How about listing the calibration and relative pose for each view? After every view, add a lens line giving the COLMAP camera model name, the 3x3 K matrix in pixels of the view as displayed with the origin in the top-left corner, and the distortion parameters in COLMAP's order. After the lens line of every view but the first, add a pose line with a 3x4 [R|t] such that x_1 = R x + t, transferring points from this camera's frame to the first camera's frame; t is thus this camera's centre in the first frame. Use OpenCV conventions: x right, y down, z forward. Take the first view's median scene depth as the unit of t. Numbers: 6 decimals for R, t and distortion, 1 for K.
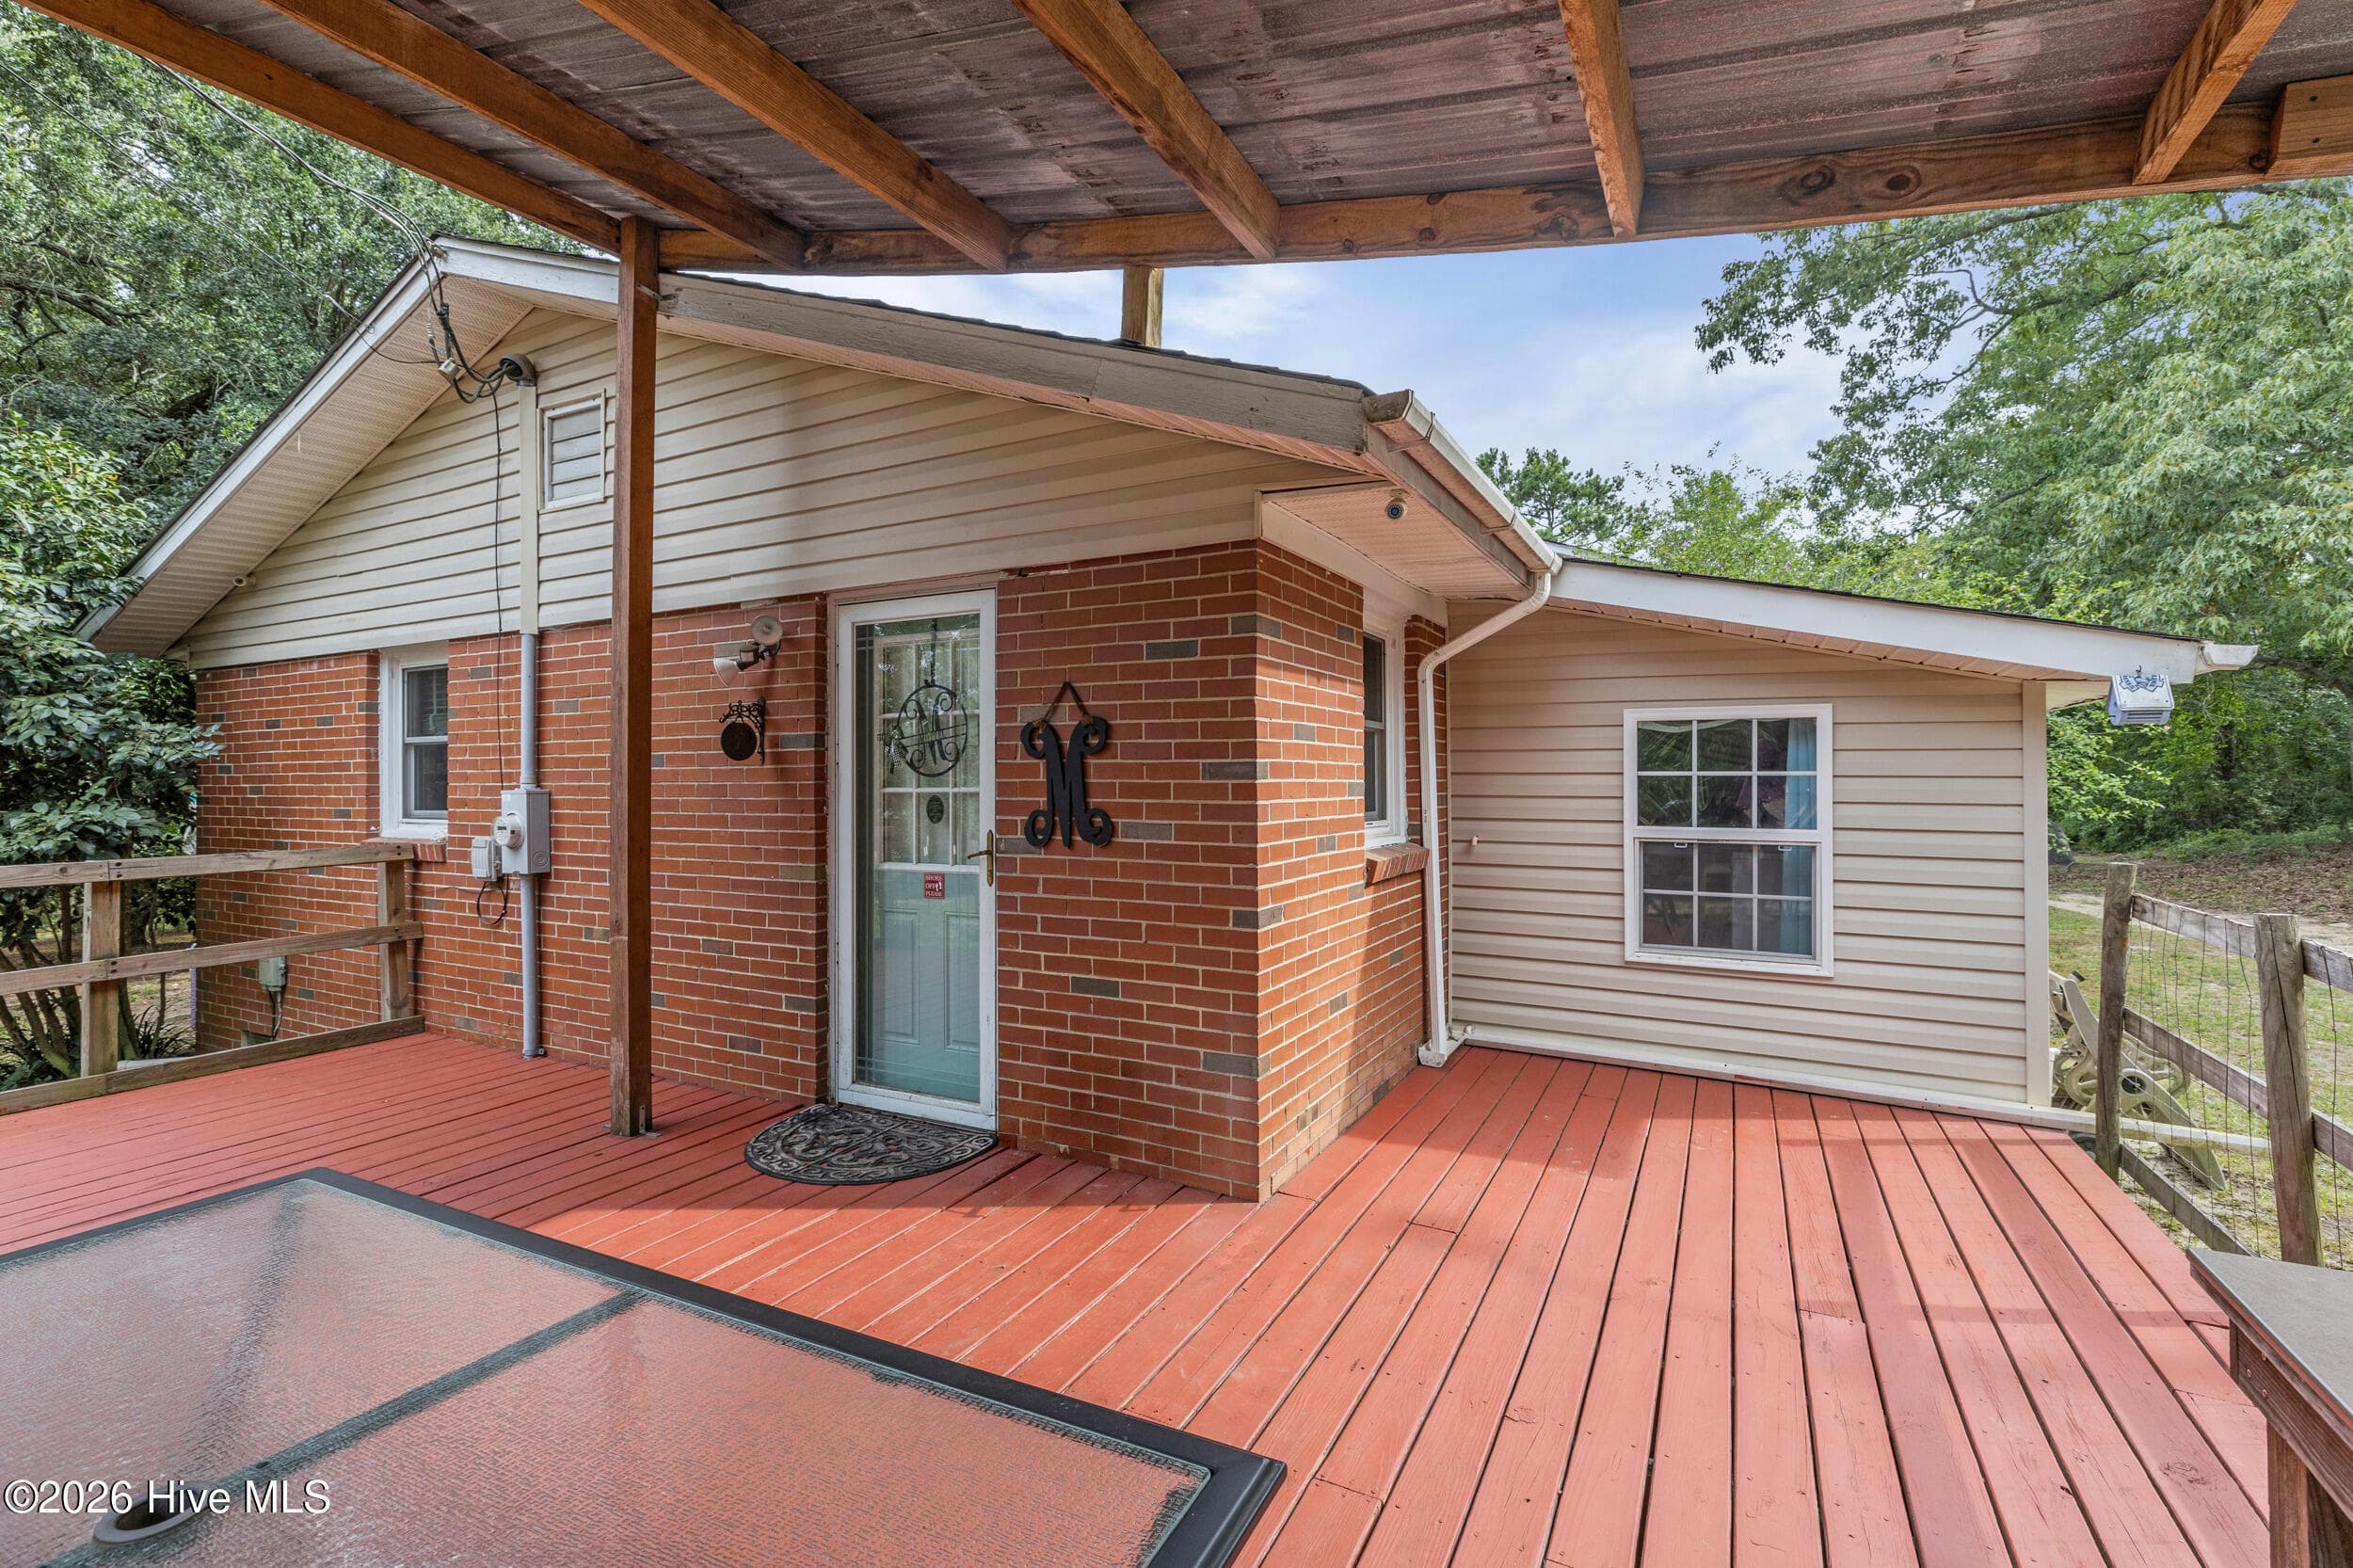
lens RADIAL K [[1021.6, 0, 1176.5], [0, 1021.6, 784.0], [0, 0, 1]] dist [-0.000197, -0.000311]
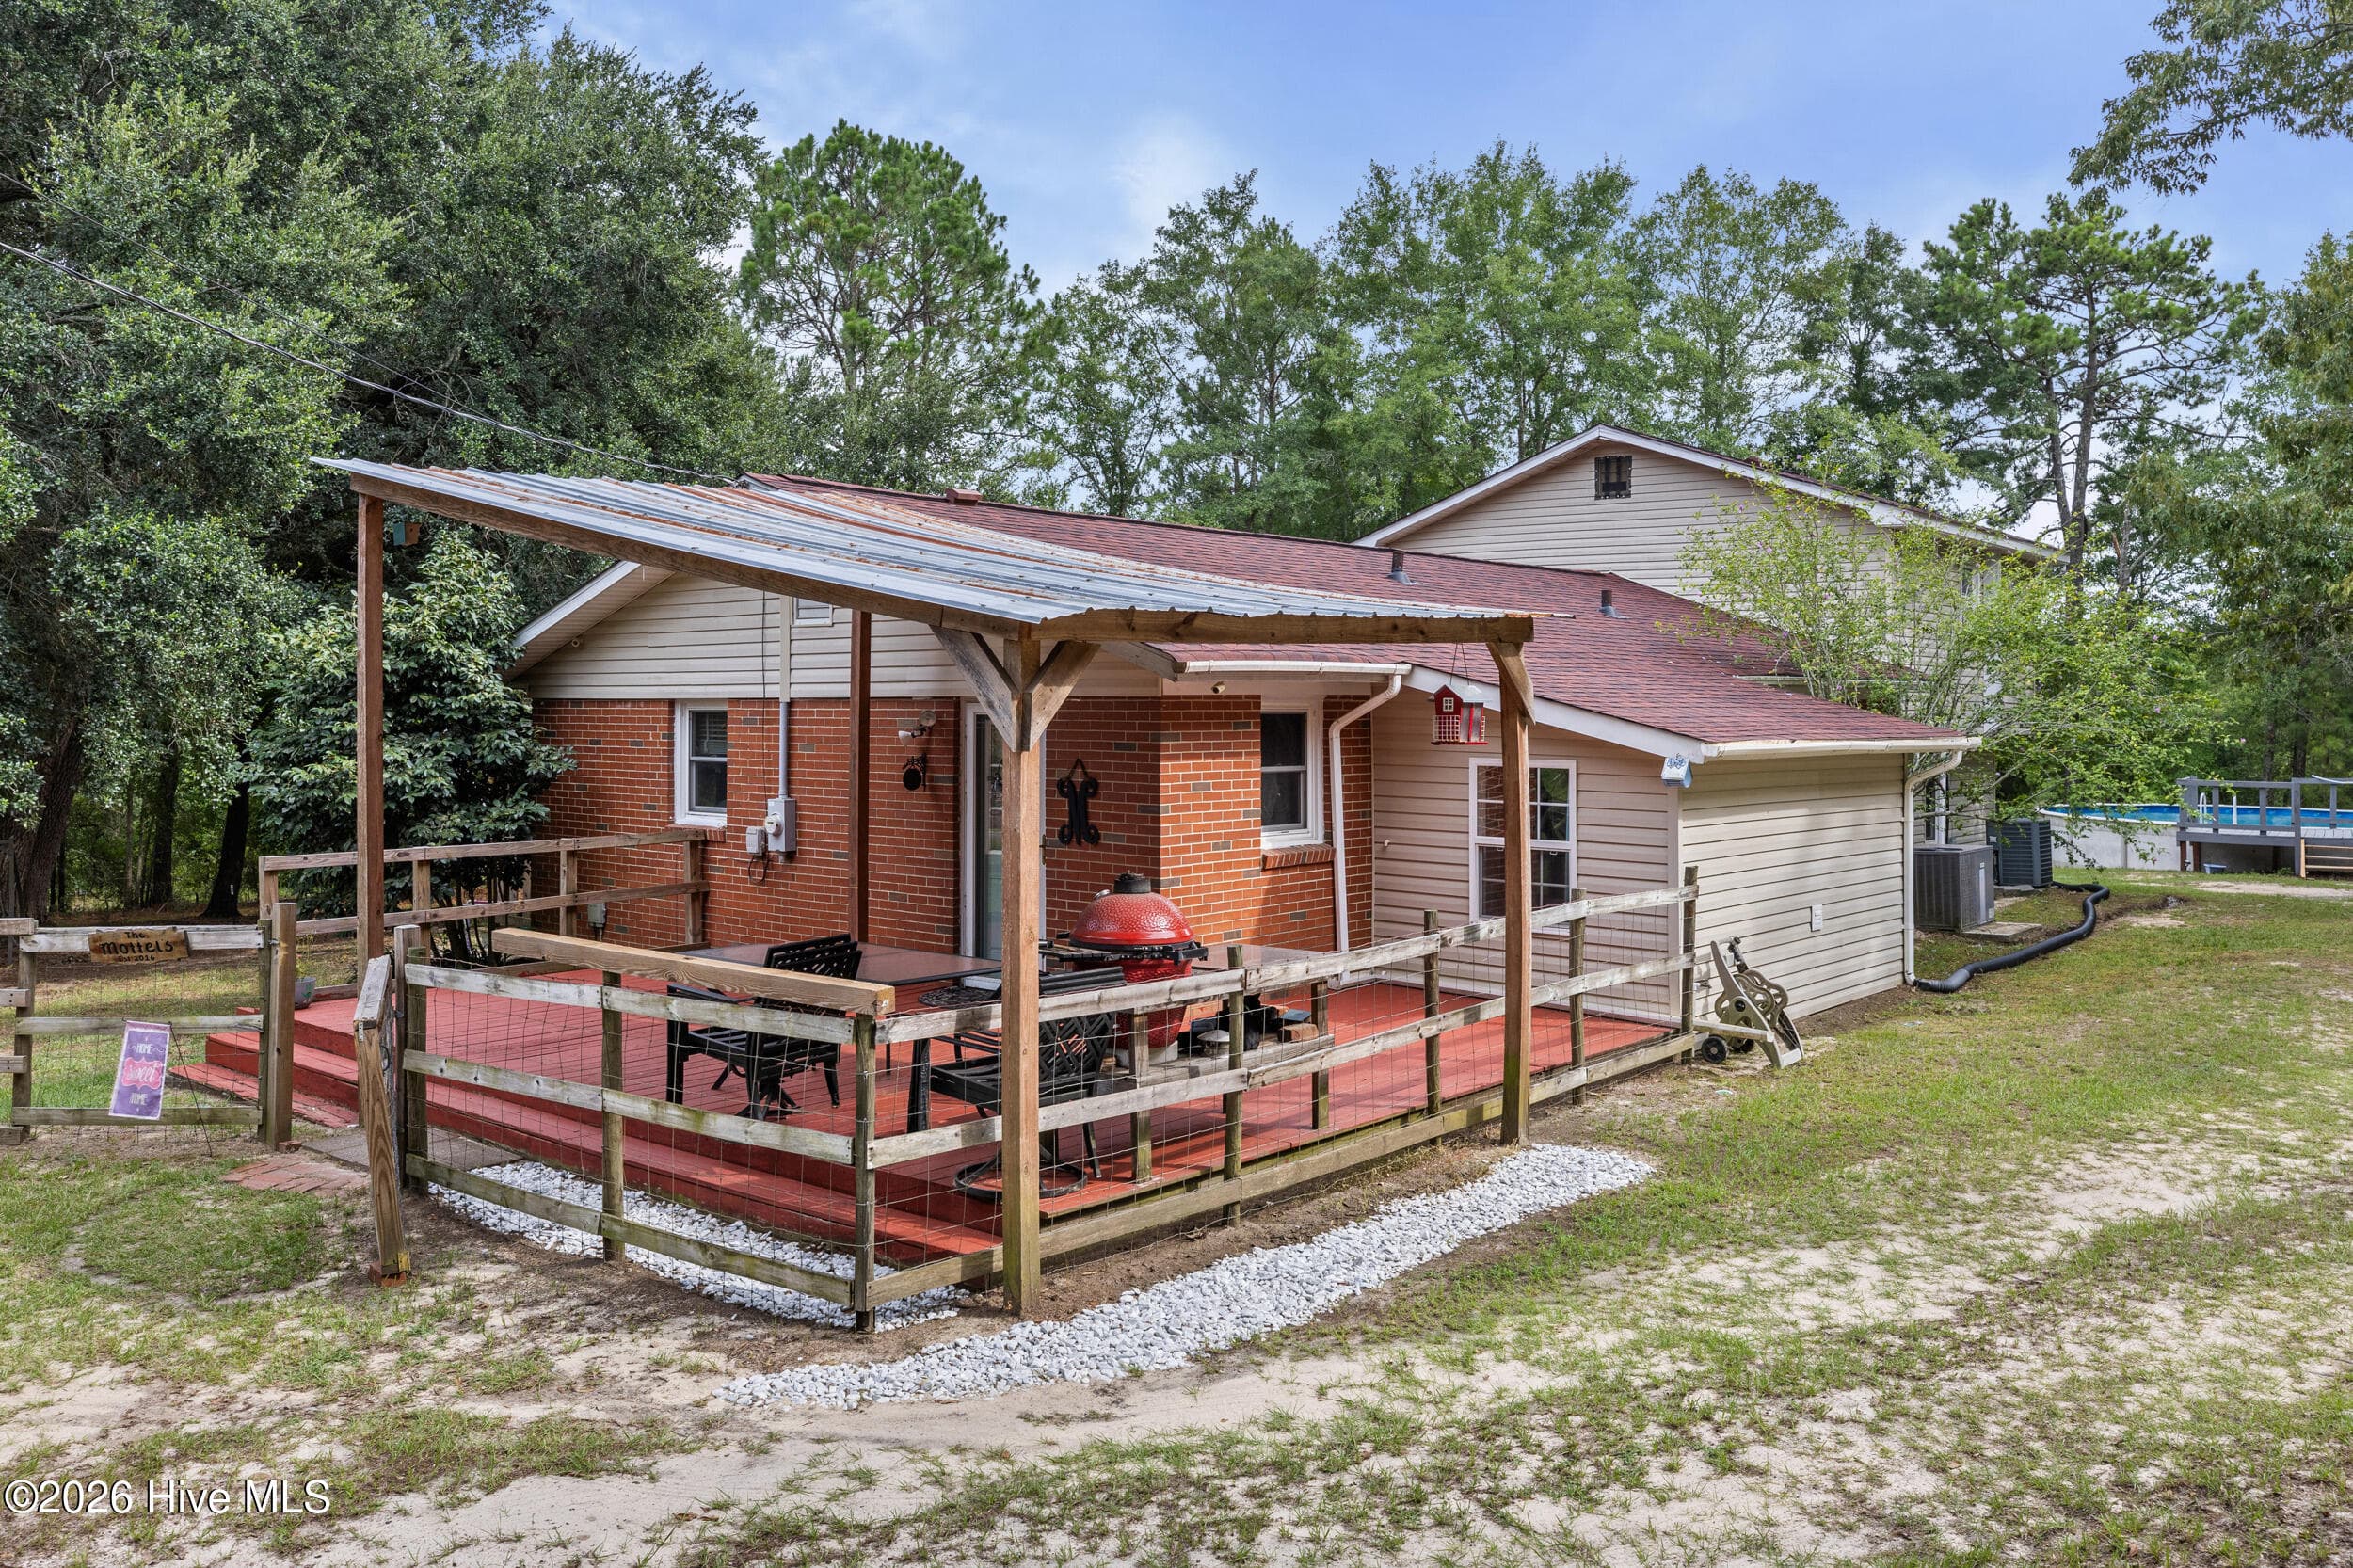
lens RADIAL K [[1747.4, 0, 1176.5], [0, 1747.4, 784.0], [0, 0, 1]] dist [0.018797, -0.002793]
pose [[0.975924, 0.013888, -0.217667, 0.562619], [-0.004321, 0.999006, 0.044368, -0.142126], [0.218067, -0.042359, 0.975014, -1.540518]]
